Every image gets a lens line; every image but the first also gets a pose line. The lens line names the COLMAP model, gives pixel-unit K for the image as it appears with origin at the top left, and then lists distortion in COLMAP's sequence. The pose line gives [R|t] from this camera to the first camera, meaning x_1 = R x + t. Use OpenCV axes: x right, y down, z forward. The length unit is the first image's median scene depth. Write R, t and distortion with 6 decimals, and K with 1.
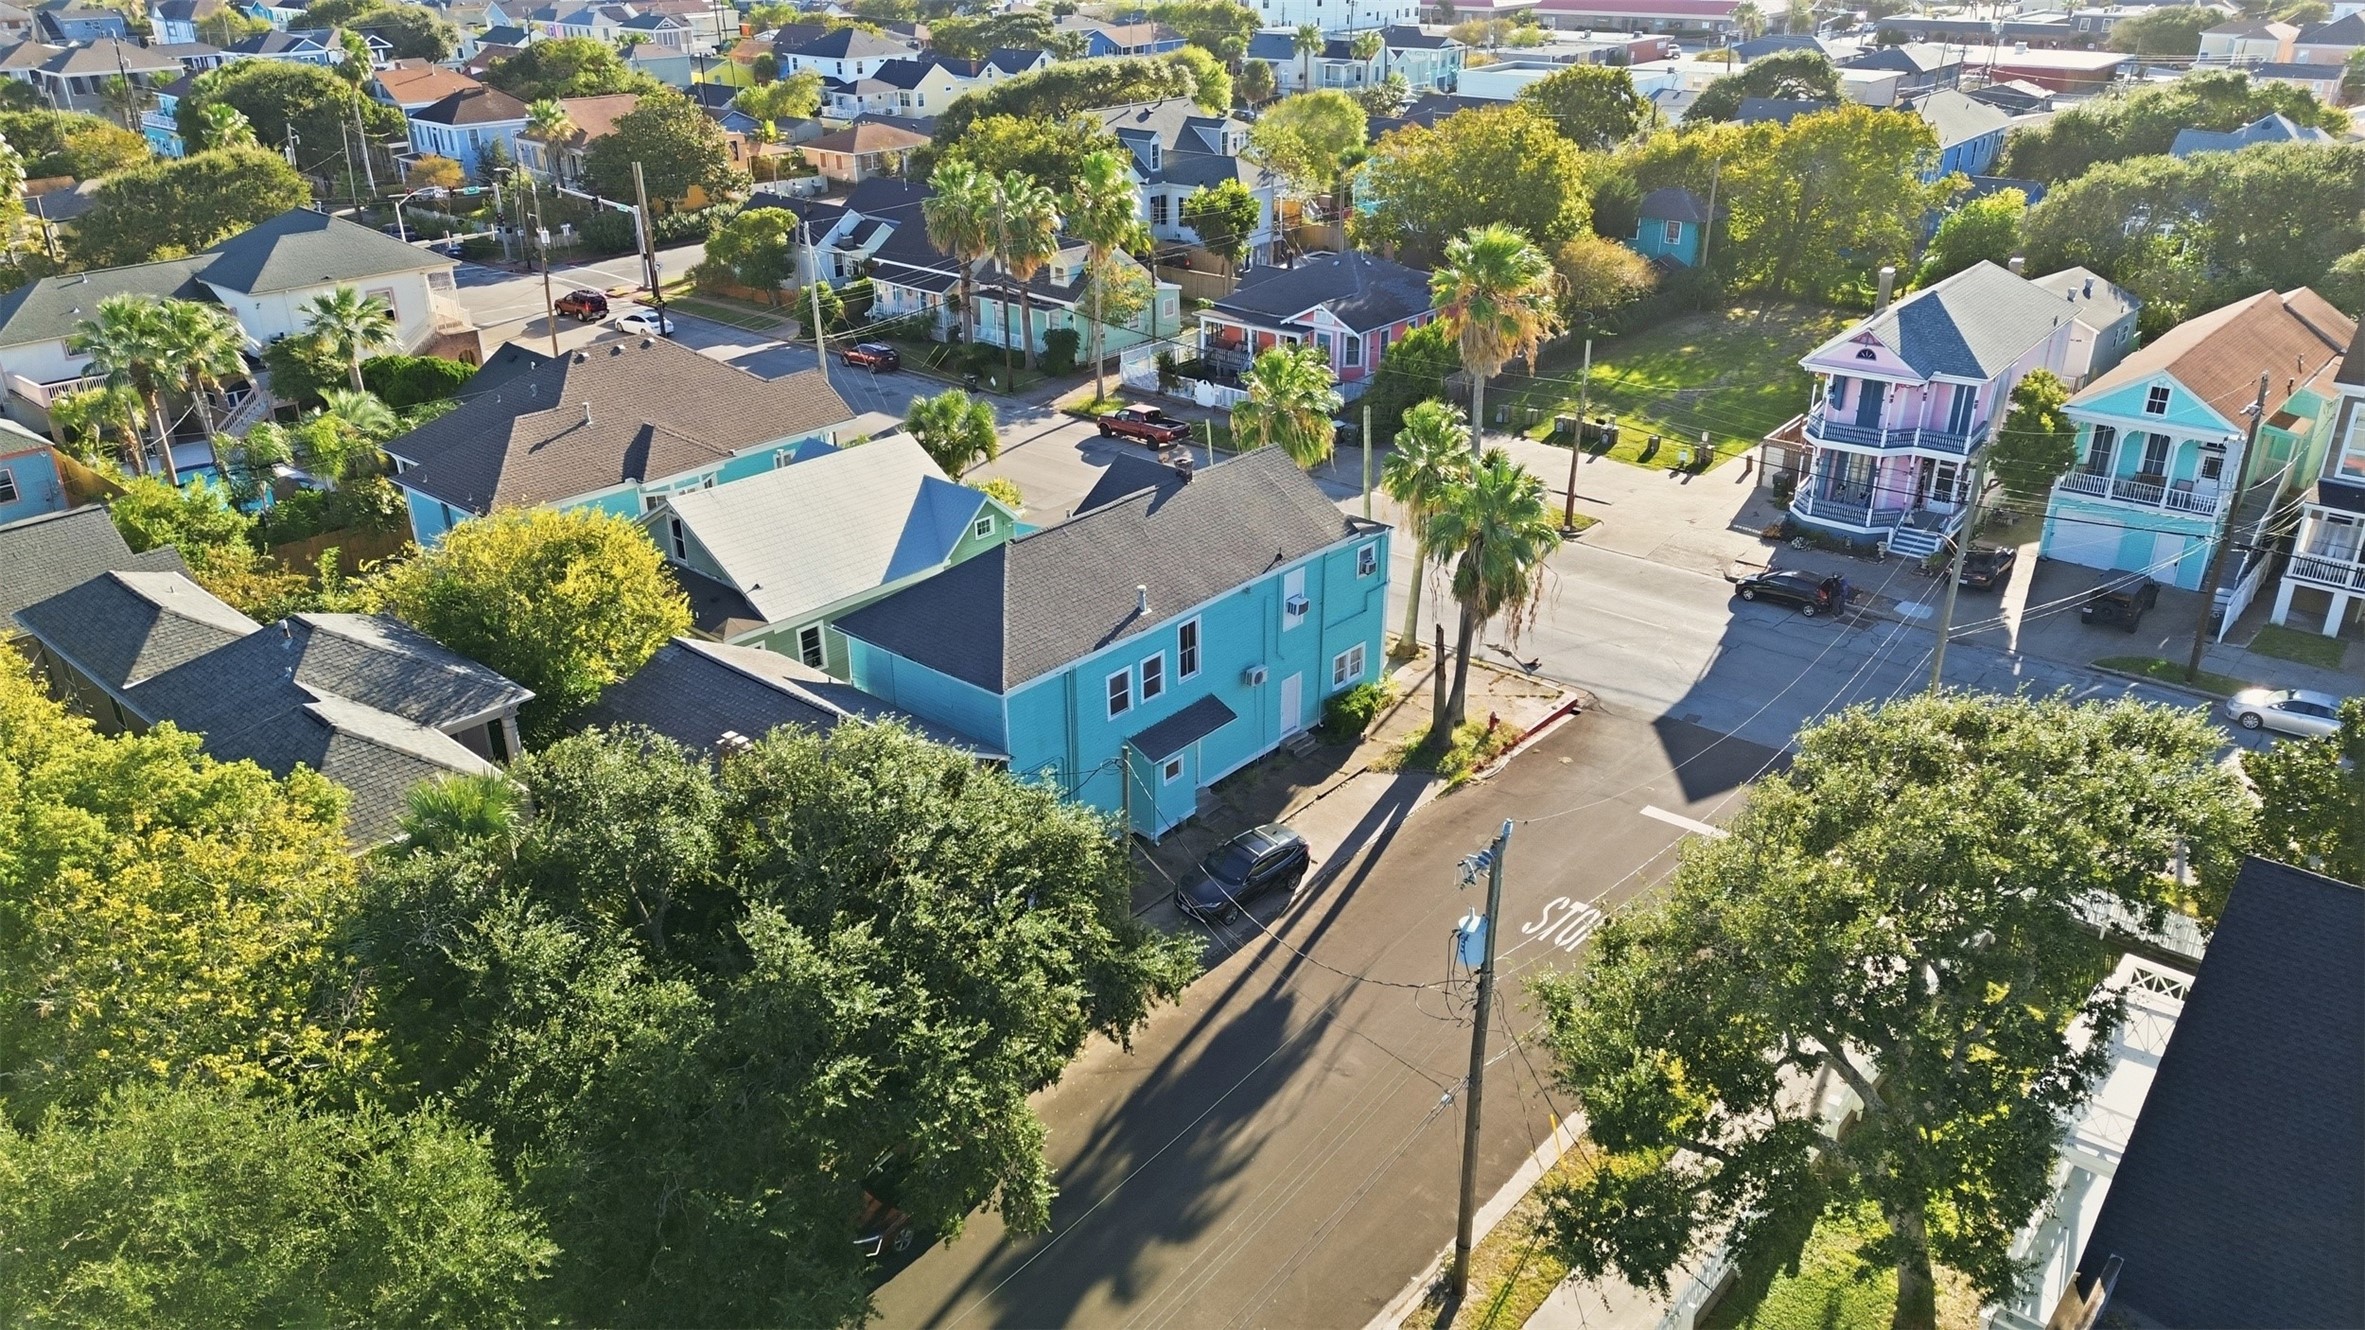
lens RADIAL K [[1672.6, 0, 1185.0], [0, 1672.6, 660.3], [0, 0, 1]] dist [0.063911, -0.046322]
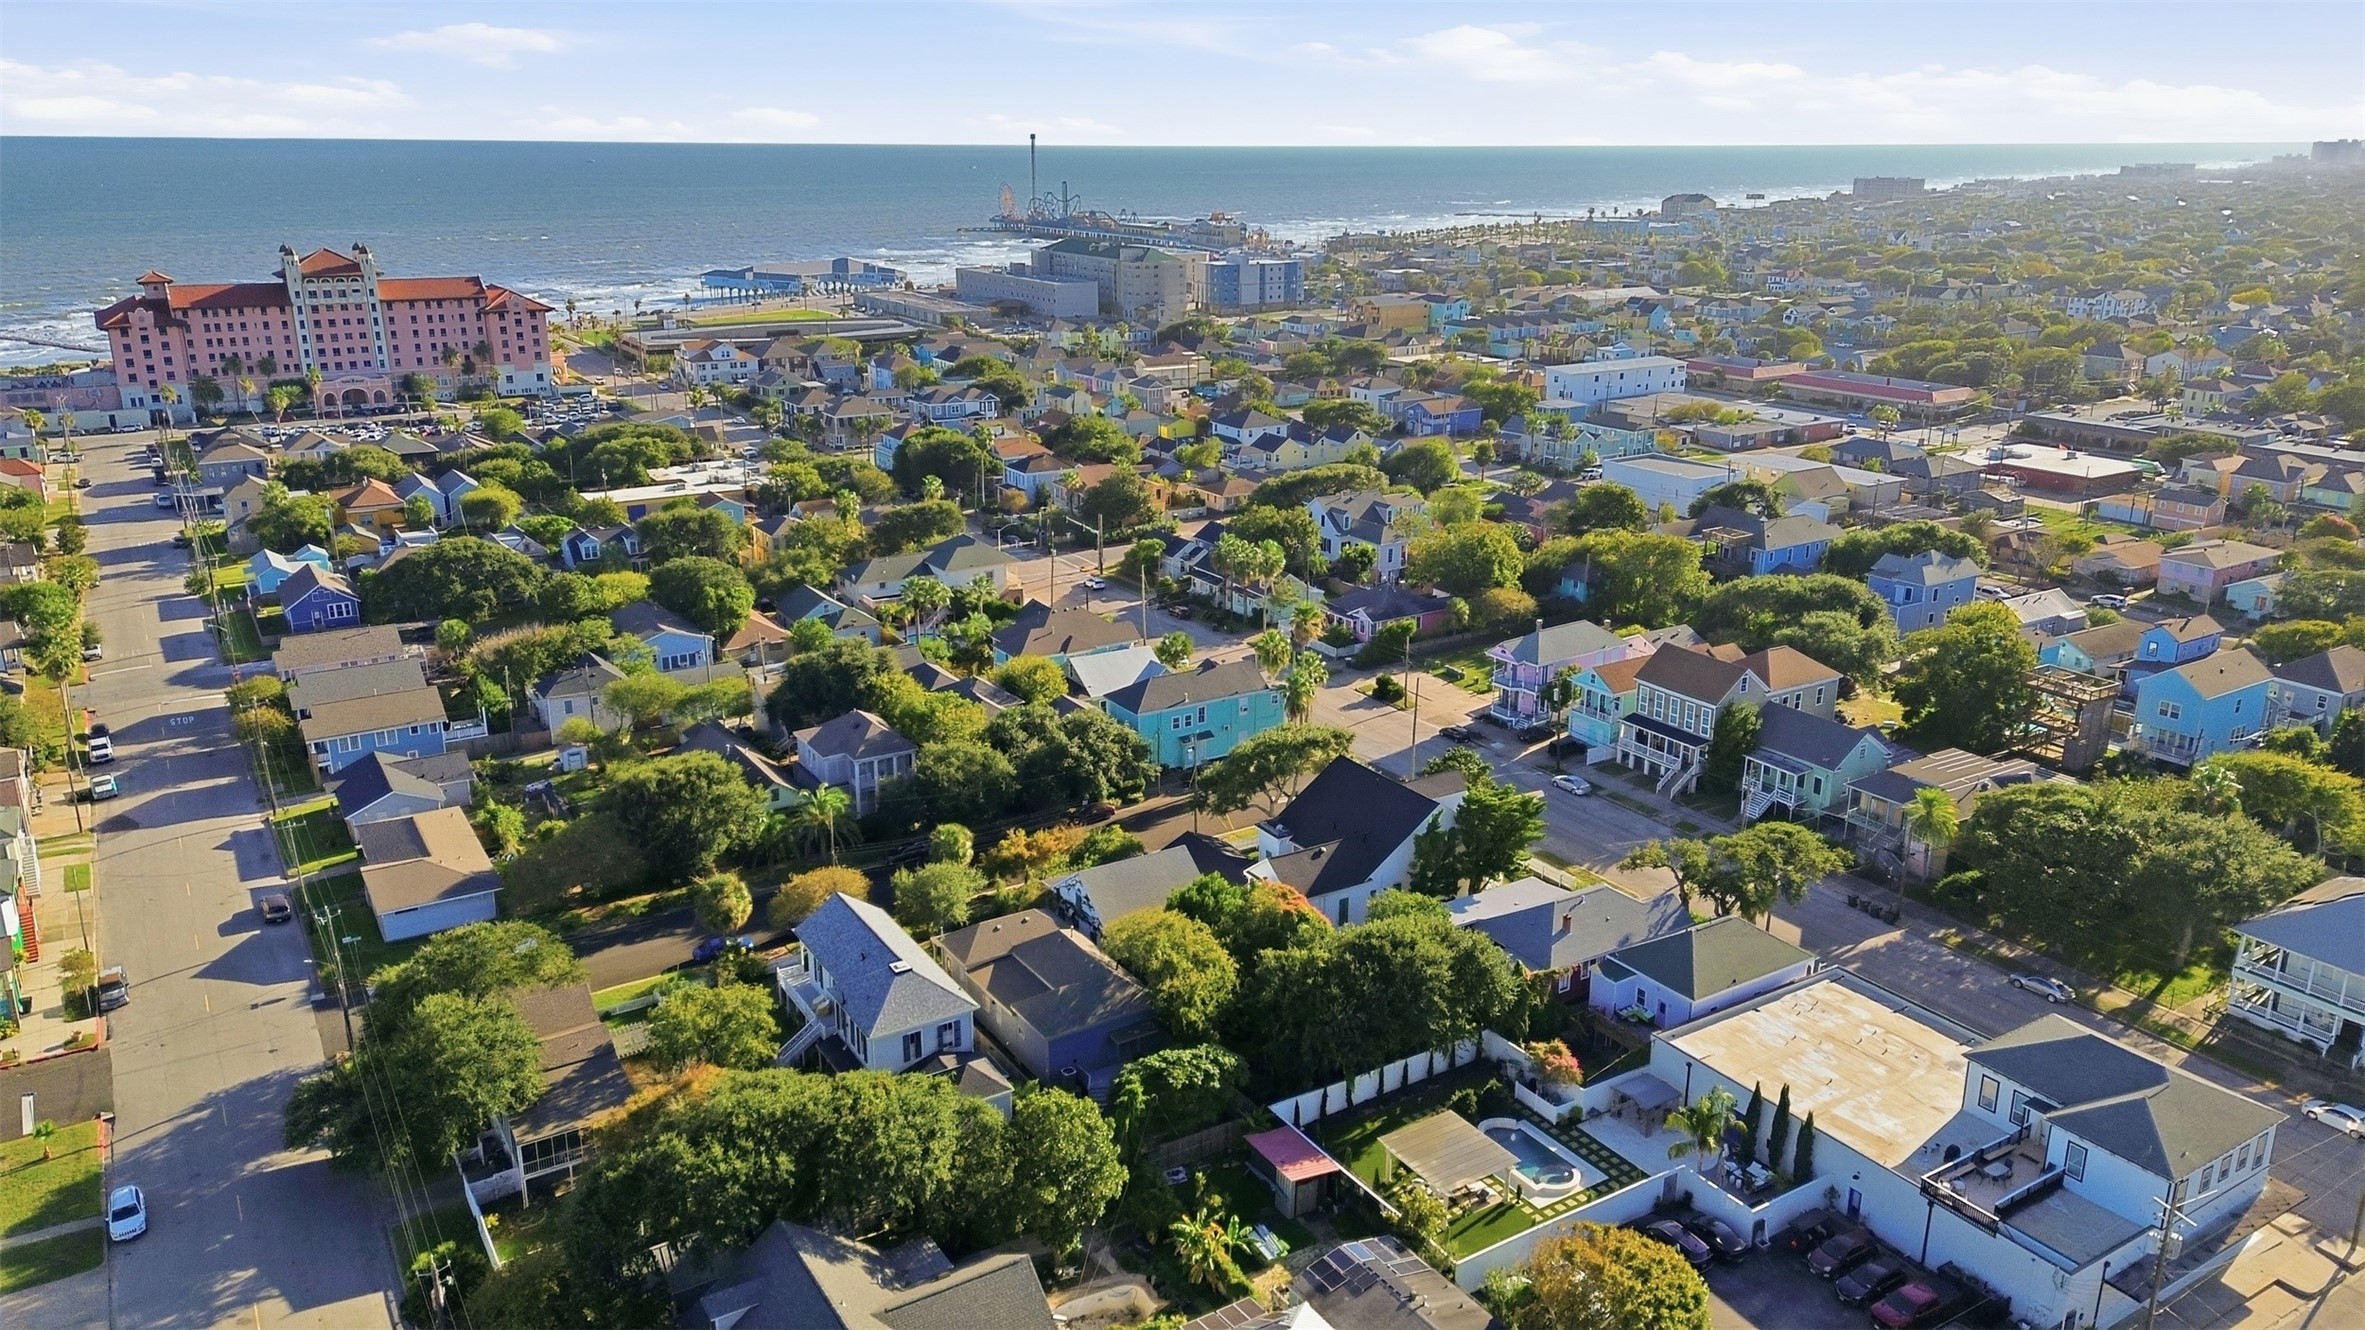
lens RADIAL K [[1672.6, 0, 1185.0], [0, 1672.6, 660.3], [0, 0, 1]] dist [0.063911, -0.046322]
pose [[0.955577, 0.097964, -0.277985, 0.590618], [-0.133472, 0.984728, -0.111785, 0.175991], [0.262789, 0.143922, 0.954059, -1.487488]]
